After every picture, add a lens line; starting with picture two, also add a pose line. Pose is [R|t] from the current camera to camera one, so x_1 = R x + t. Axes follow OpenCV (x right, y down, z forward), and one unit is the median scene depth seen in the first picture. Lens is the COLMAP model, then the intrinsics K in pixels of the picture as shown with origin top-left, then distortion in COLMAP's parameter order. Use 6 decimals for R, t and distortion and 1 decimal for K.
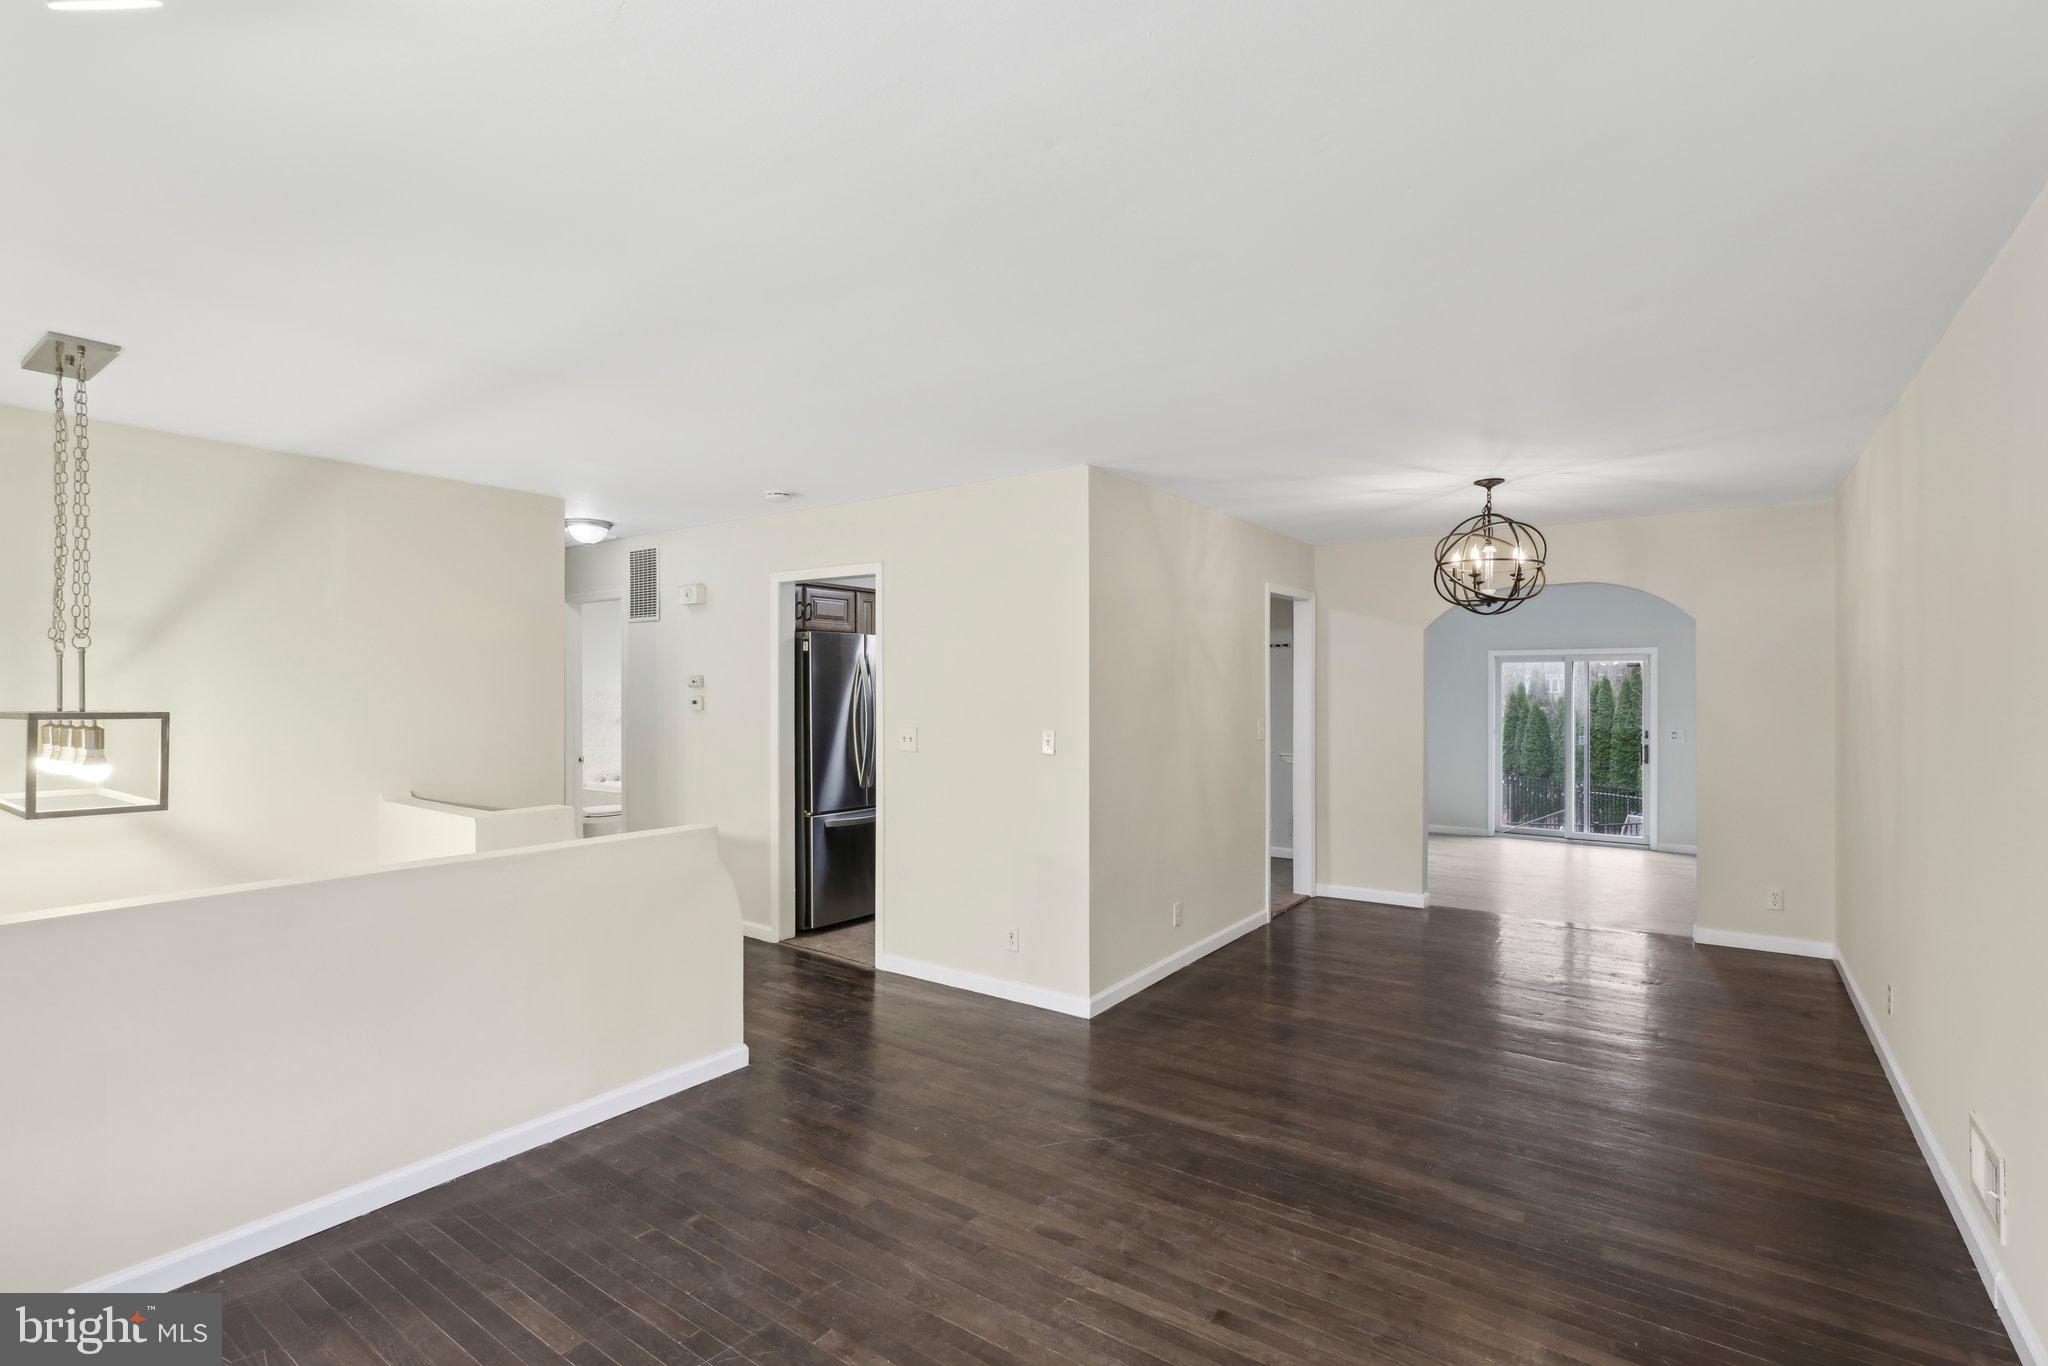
lens RADIAL K [[945.2, 0, 1024.0], [0, 945.2, 683.0], [0, 0, 1]] dist [-0.000640, 0.000115]
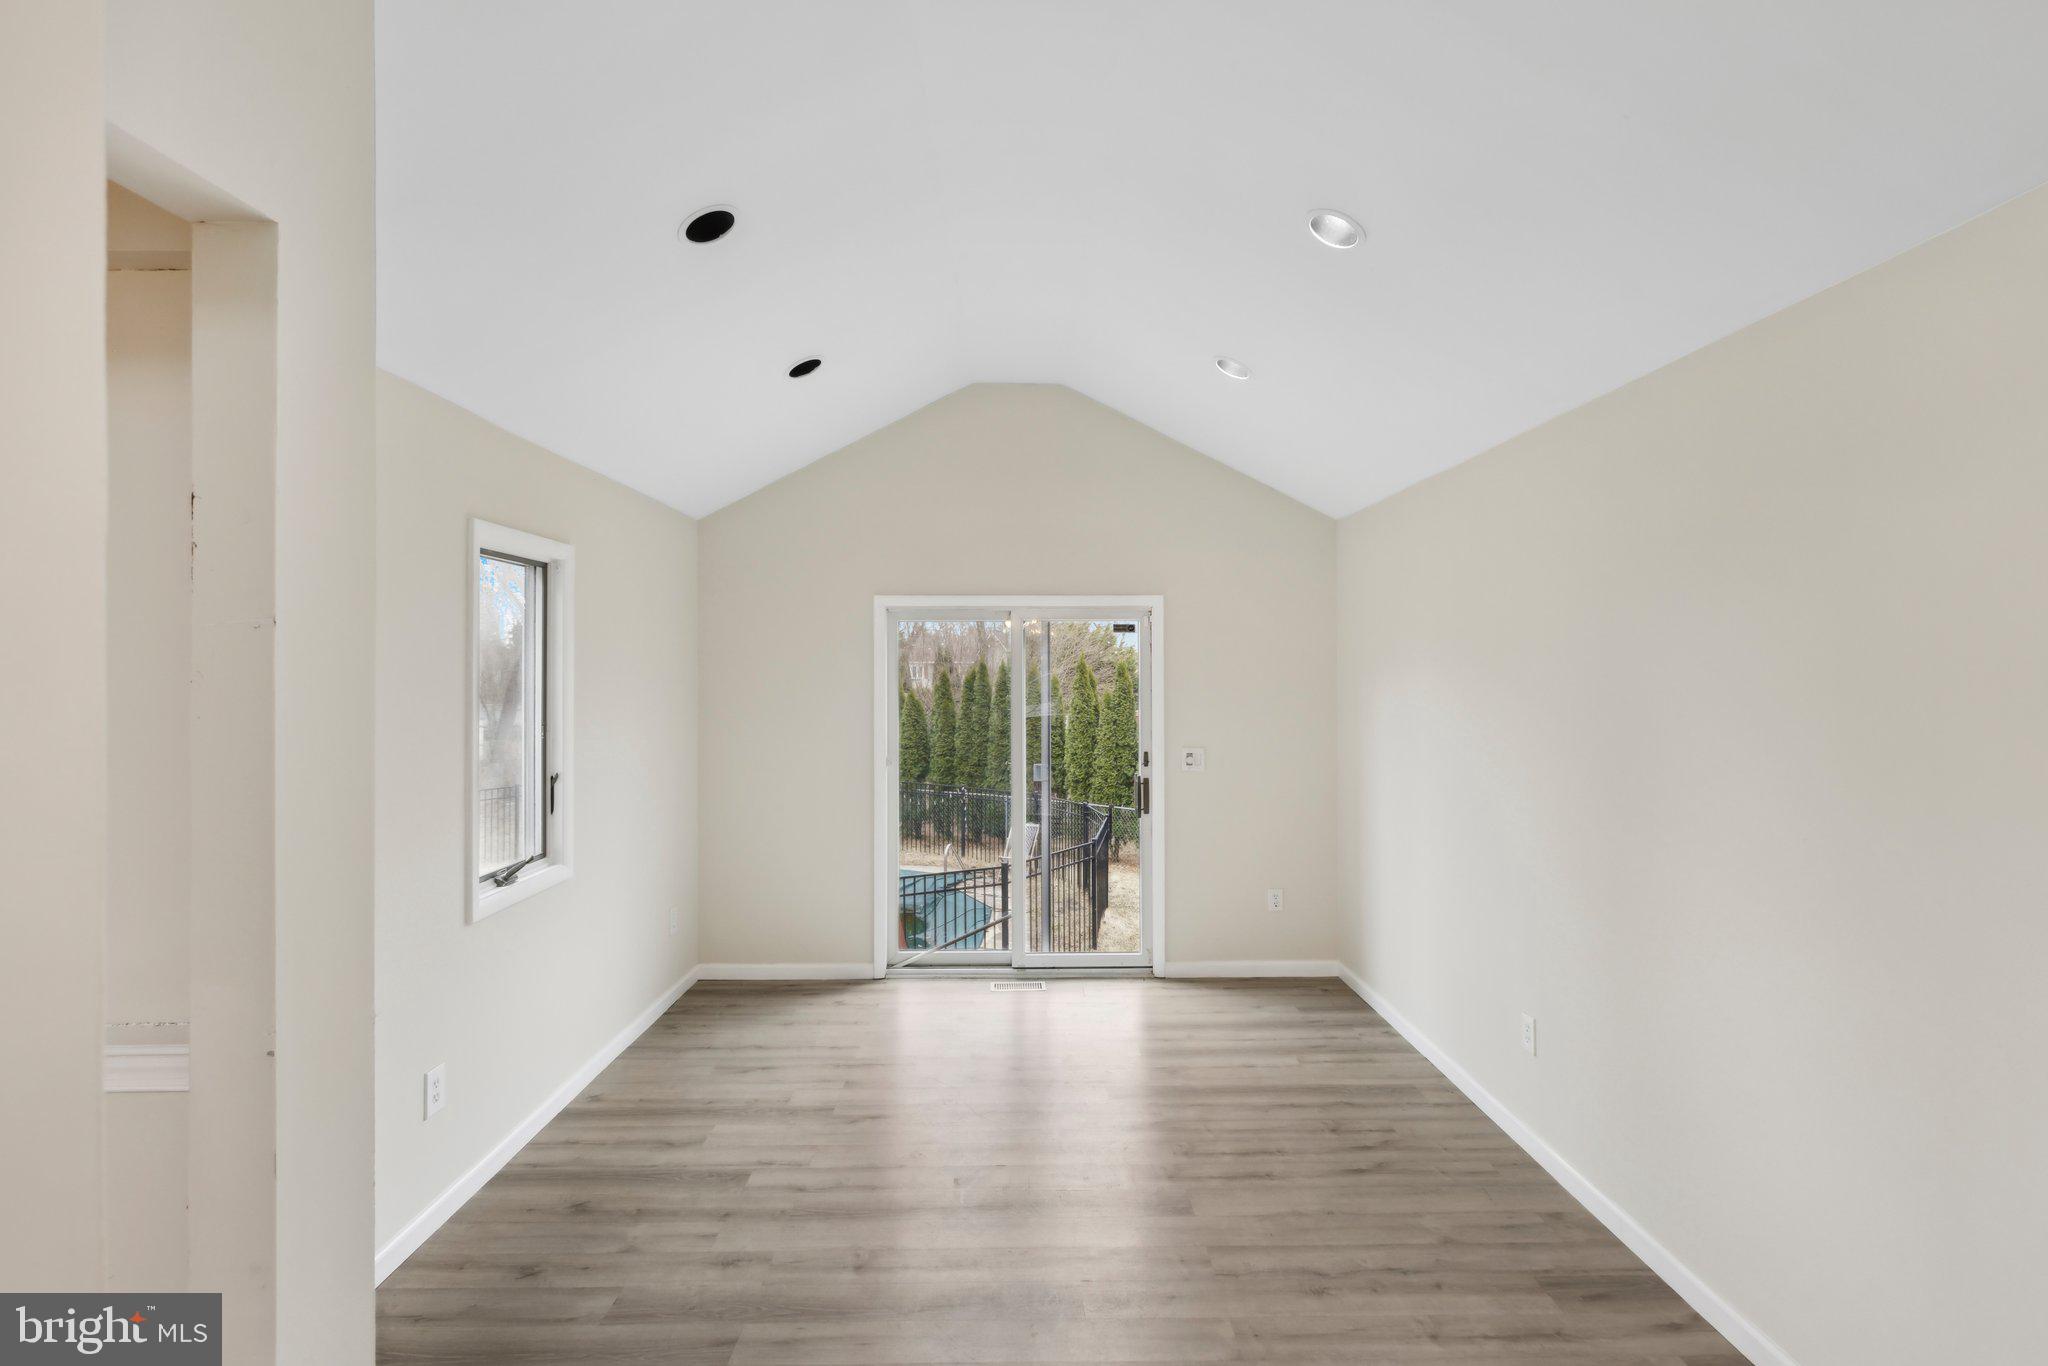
lens RADIAL K [[939.3, 0, 1019.5], [0, 939.3, 665.7], [0, 0, 1]] dist [-0.002387, -0.000140]
pose [[0.808880, 0.002612, 0.587968, 0.765404], [0.000177, 0.999989, -0.004687, 0.011202], [-0.587974, 0.003895, 0.808870, 1.614722]]
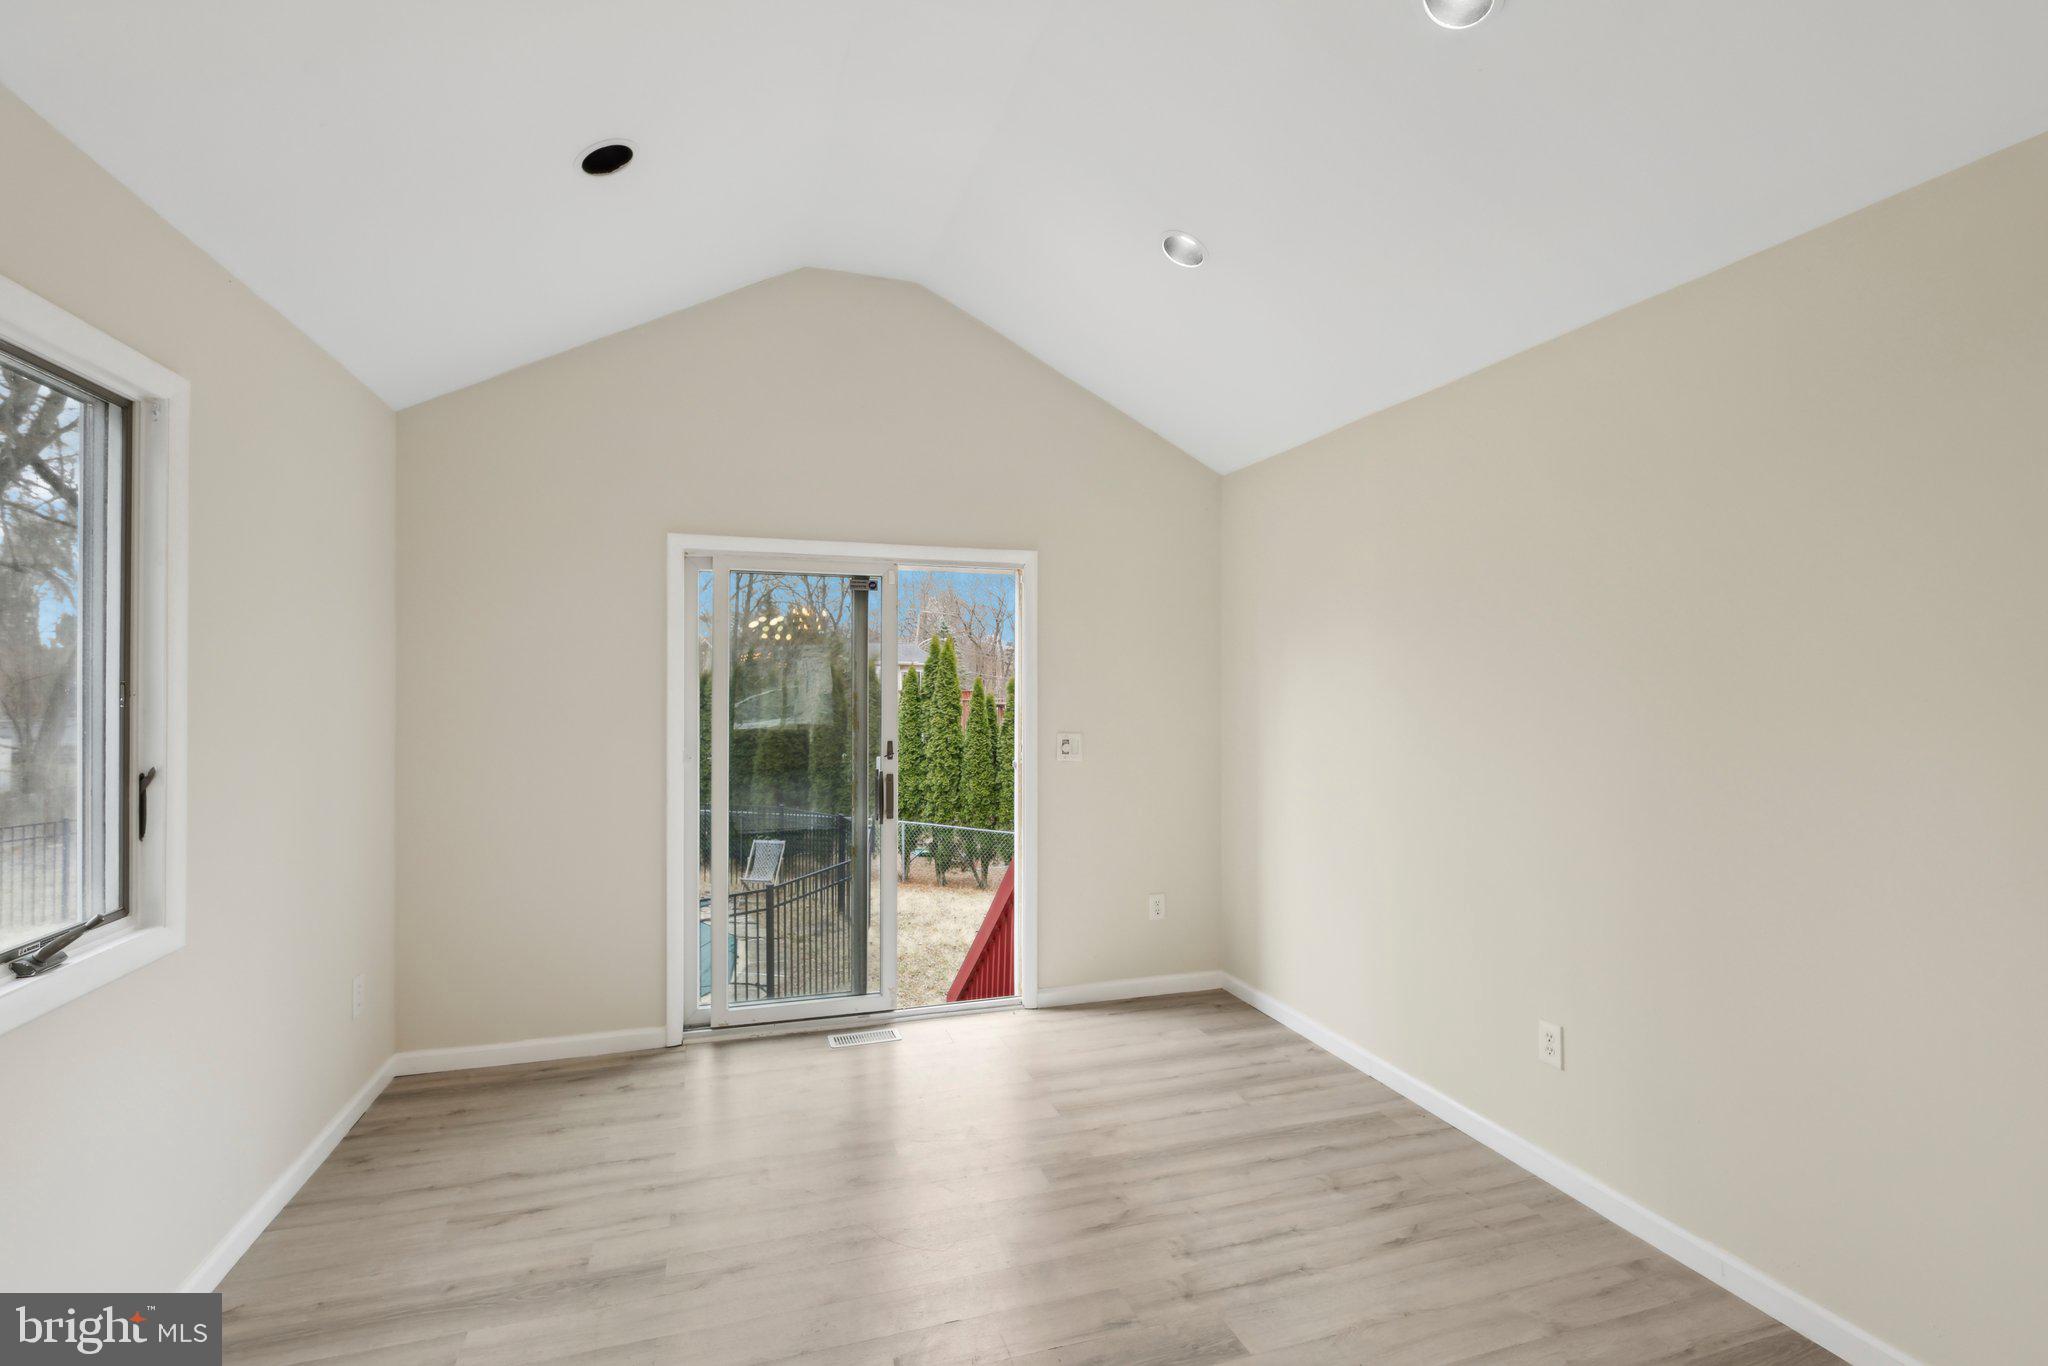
lens RADIAL K [[945.2, 0, 1024.0], [0, 945.2, 683.0], [0, 0, 1]] dist [-0.000640, 0.000115]
pose [[0.598544, 0.003839, 0.801081, 0.808581], [-0.004936, 0.999987, -0.001104, 0.064462], [-0.801075, -0.003293, 0.598555, 1.924688]]
